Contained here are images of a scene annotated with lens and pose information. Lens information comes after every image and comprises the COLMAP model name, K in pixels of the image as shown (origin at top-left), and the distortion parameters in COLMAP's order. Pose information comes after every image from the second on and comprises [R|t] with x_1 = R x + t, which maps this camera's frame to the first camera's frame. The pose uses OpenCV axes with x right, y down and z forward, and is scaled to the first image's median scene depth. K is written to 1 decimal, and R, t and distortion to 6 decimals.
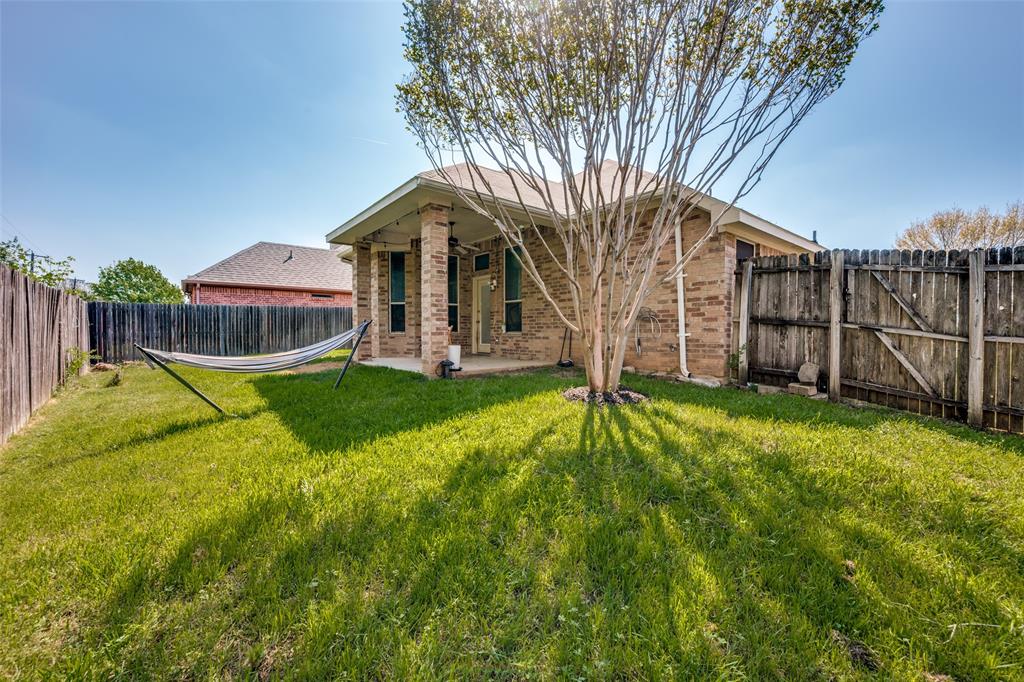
lens RADIAL K [[405.1, 0, 512.0], [0, 405.1, 341.0], [0, 0, 1]] dist [0.001455, -0.000043]
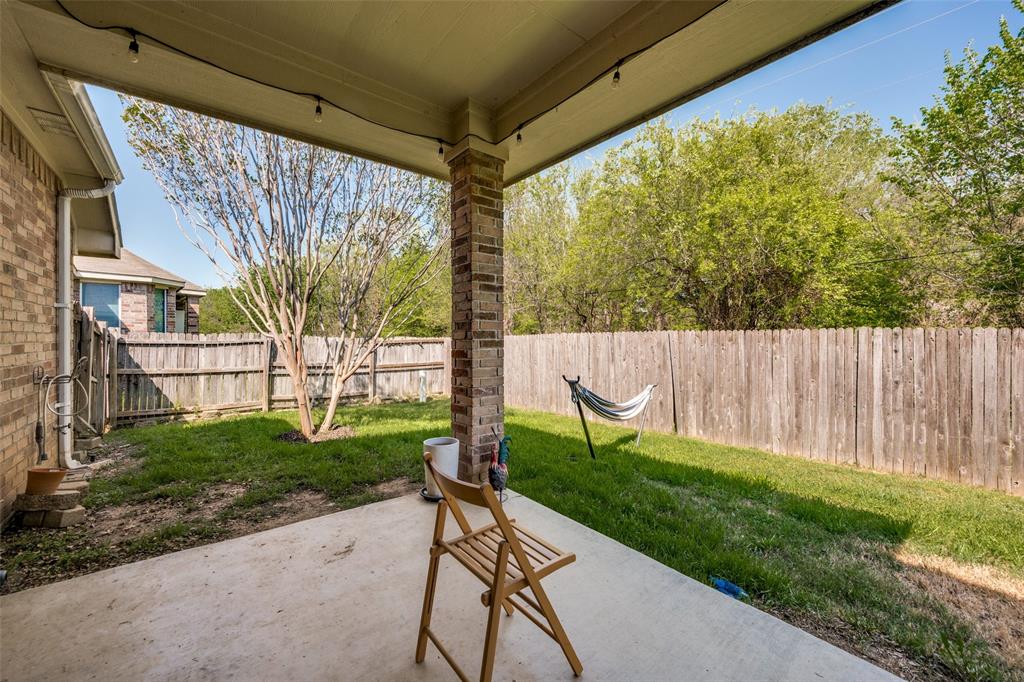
lens RADIAL K [[395.9, 0, 519.8], [0, 395.9, 328.7], [0, 0, 1]] dist [-0.001480, -0.000160]
pose [[-0.999980, 0.000480, -0.006339, -0.197340], [0.000453, 0.999991, 0.004206, -0.096512], [0.006341, 0.004203, -0.999971, 1.200523]]
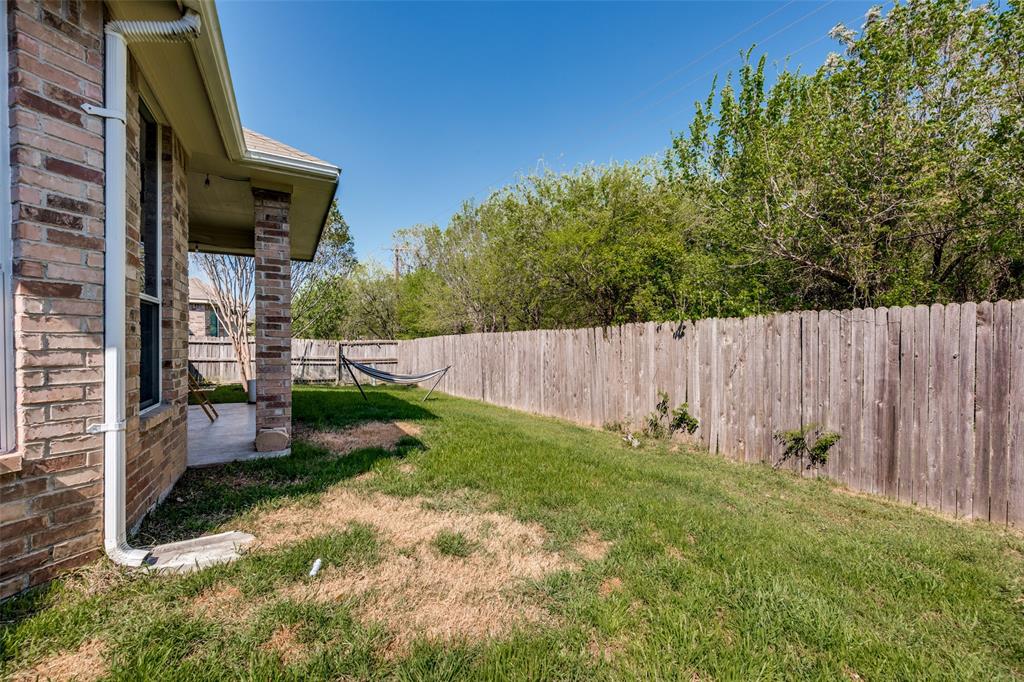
lens RADIAL K [[405.1, 0, 512.0], [0, 405.1, 341.0], [0, 0, 1]] dist [0.001455, -0.000043]
pose [[-0.983438, 0.002414, 0.181227, -0.831528], [0.005732, 0.999825, 0.017786, -0.085444], [-0.181152, 0.018530, -0.983280, 1.586446]]
